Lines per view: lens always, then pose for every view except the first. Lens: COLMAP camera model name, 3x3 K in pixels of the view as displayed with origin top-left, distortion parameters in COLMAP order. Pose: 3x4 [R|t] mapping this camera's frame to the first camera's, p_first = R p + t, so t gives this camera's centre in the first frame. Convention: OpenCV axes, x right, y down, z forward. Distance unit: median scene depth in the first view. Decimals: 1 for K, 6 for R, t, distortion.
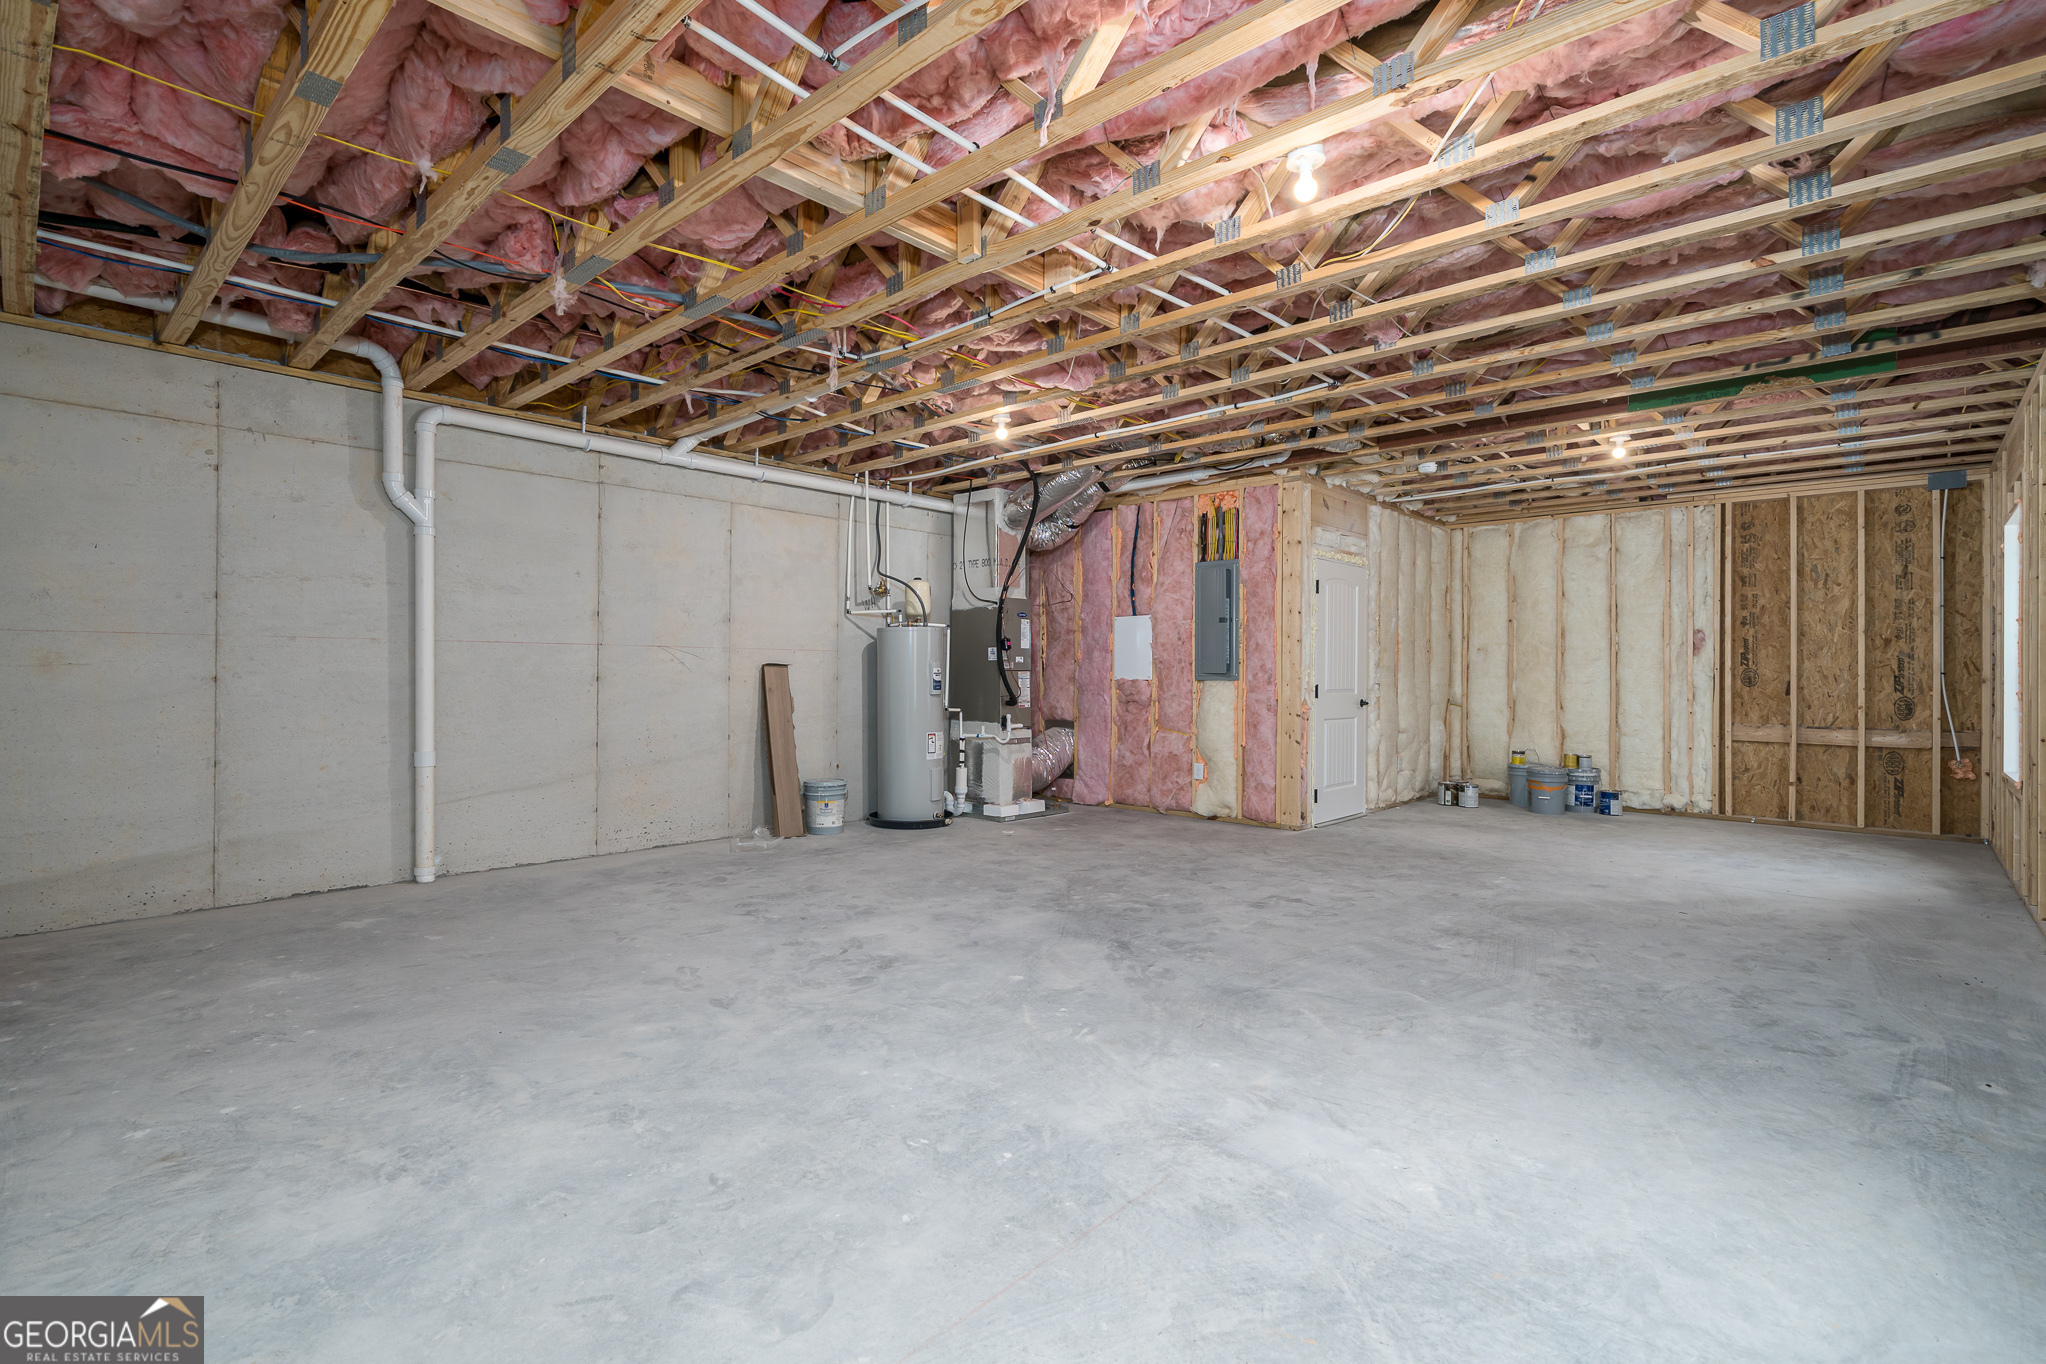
lens RADIAL K [[917.3, 0, 1030.2], [0, 917.3, 678.7], [0, 0, 1]] dist [-0.000035, -0.000251]
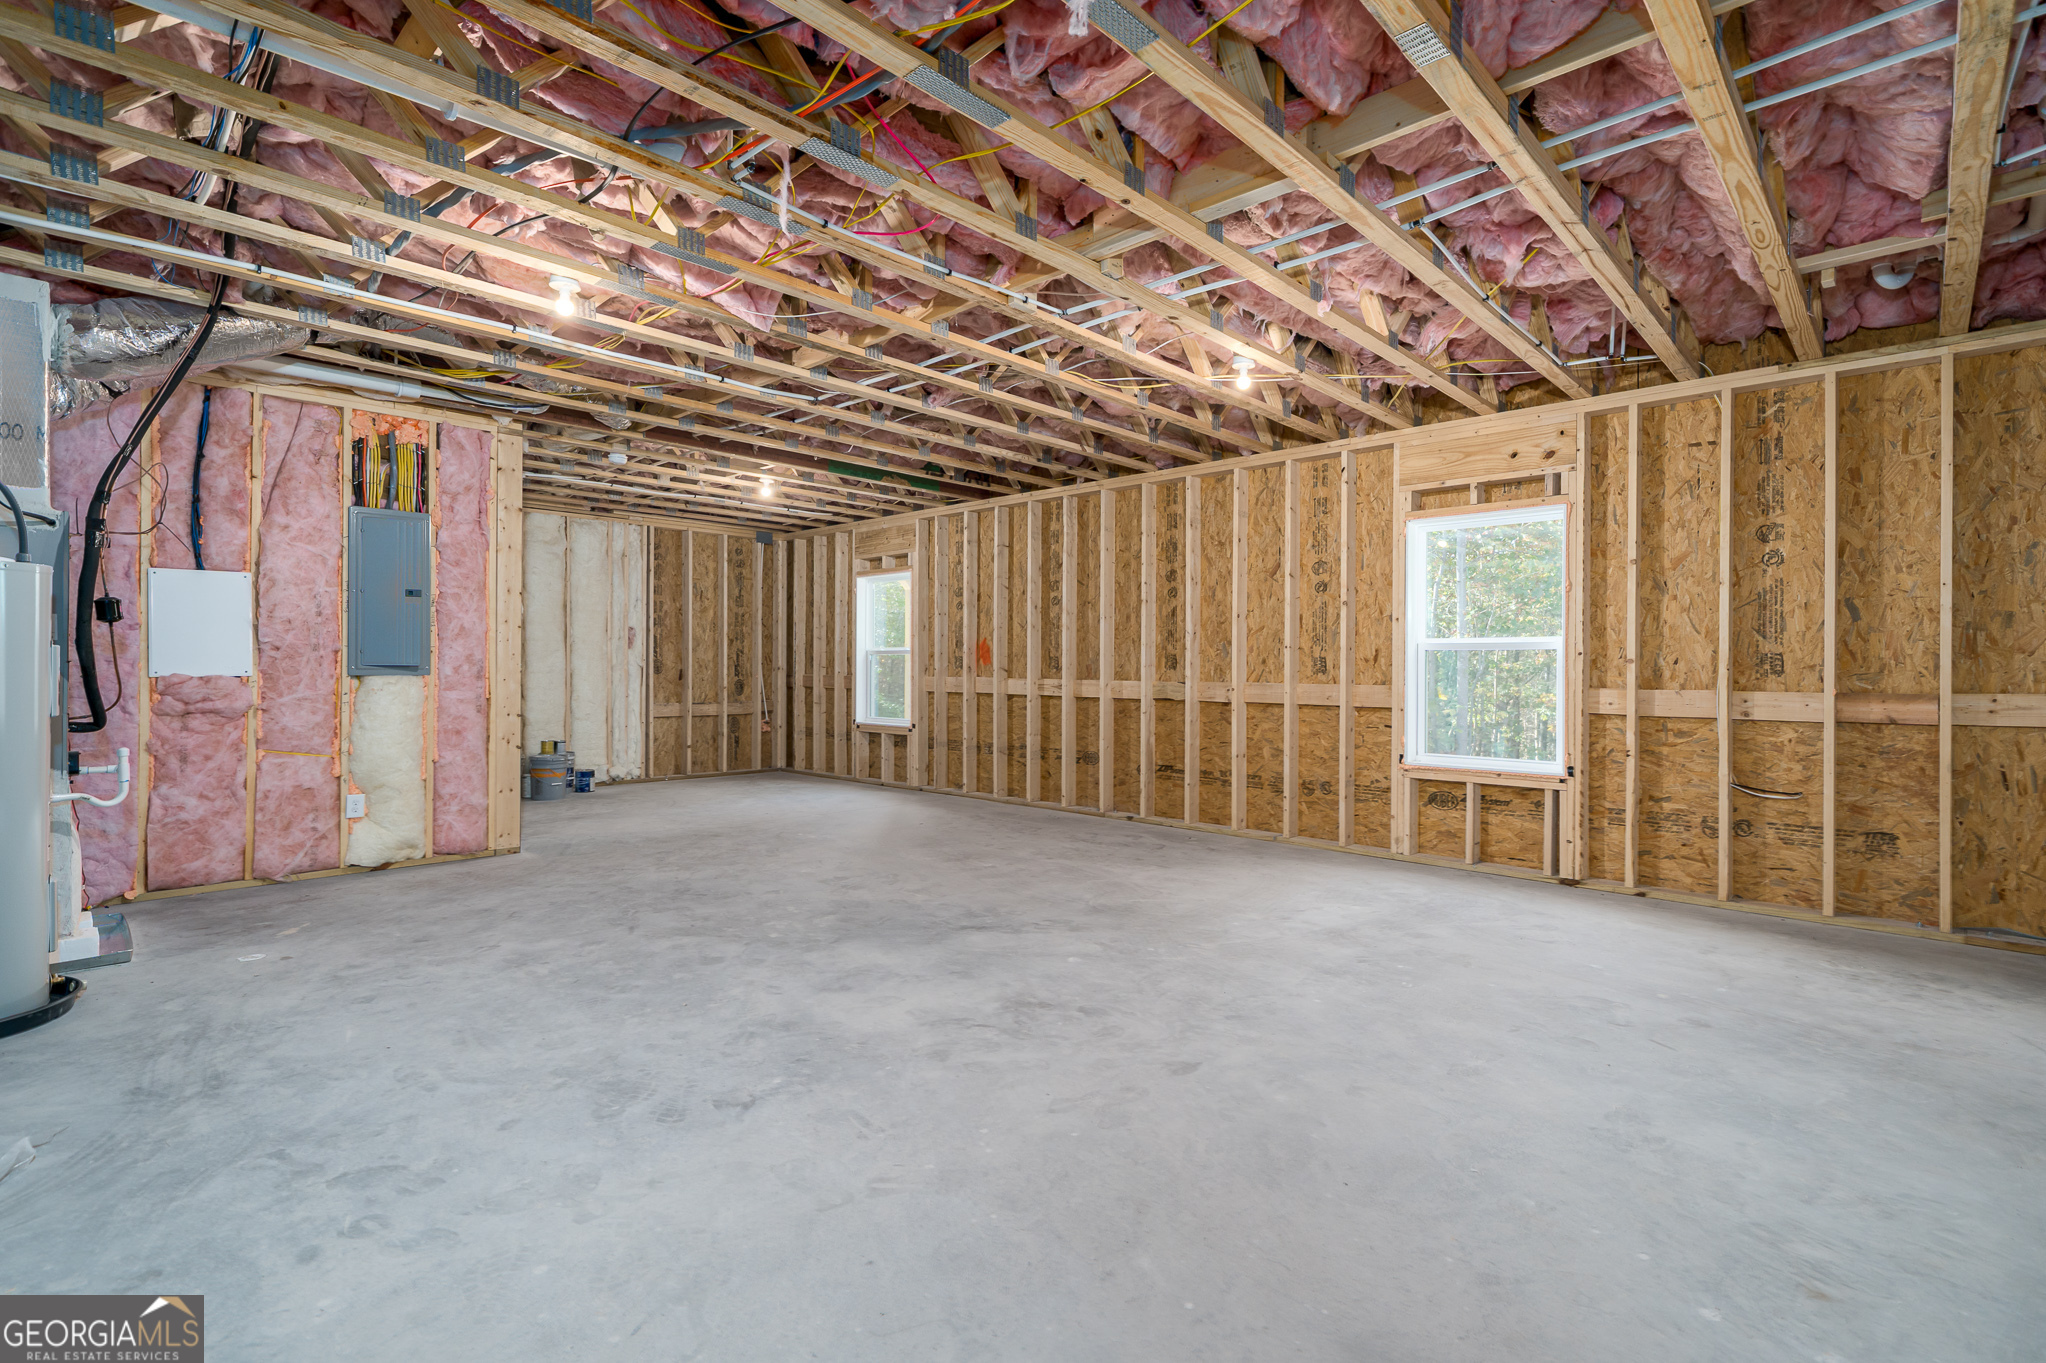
lens RADIAL K [[917.3, 0, 1030.2], [0, 917.3, 678.2], [0, 0, 1]] dist [-0.000035, -0.000251]
pose [[0.052075, -0.017612, 0.998488, -0.993762], [0.001378, 0.999845, 0.017564, -0.016009], [-0.998642, 0.000461, 0.052091, 0.925526]]
